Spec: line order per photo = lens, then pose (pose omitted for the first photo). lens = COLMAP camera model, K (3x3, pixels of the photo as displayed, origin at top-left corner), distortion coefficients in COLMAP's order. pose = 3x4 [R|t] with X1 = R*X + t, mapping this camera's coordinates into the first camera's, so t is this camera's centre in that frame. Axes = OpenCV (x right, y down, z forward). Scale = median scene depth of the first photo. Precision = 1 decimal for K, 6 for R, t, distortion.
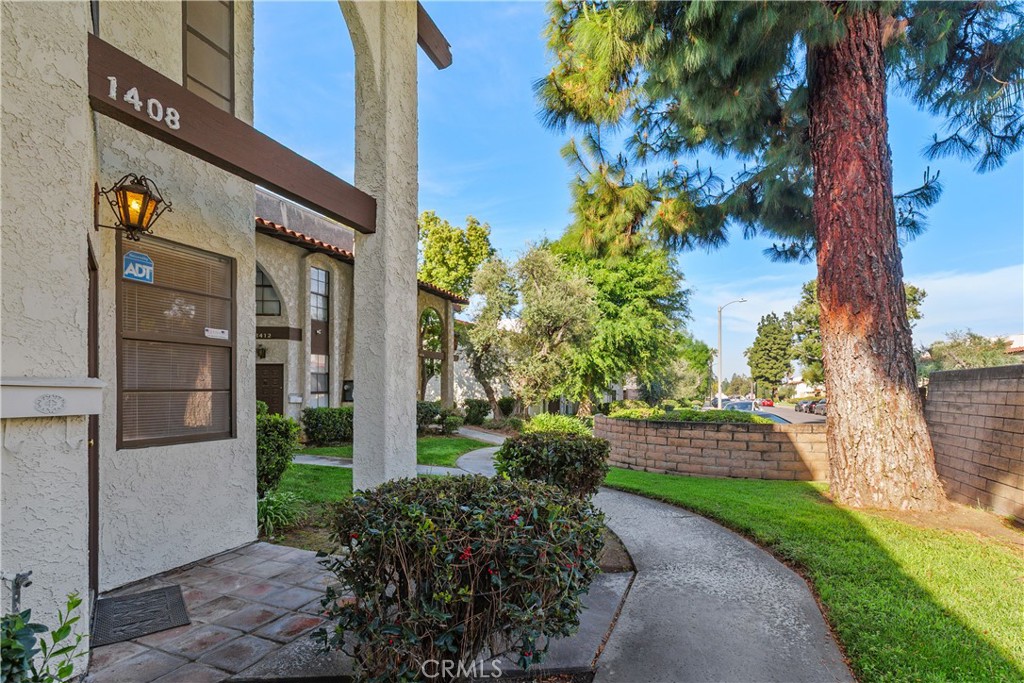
lens RADIAL K [[475.9, 0, 512.6], [0, 475.9, 392.9], [0, 0, 1]] dist [-0.000079, -0.000294]
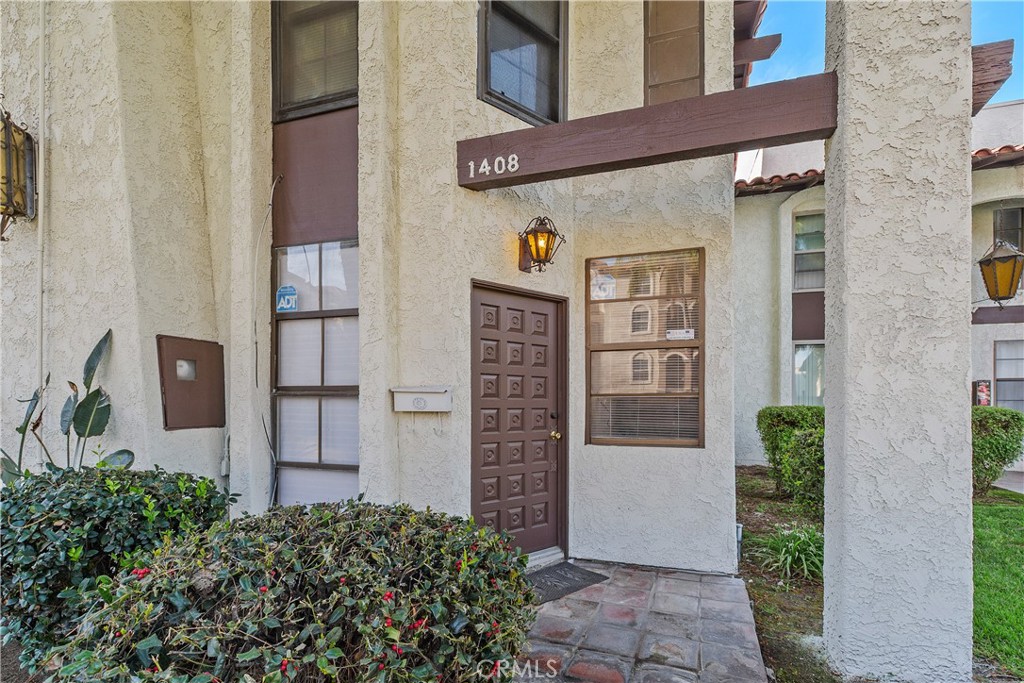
lens RADIAL K [[475.9, 0, 512.6], [0, 475.9, 392.9], [0, 0, 1]] dist [-0.000079, -0.000294]
pose [[0.068973, -0.008356, -0.997584, 0.448550], [-0.003330, 0.999957, -0.008606, 0.000592], [0.997613, 0.003915, 0.068942, 0.912939]]
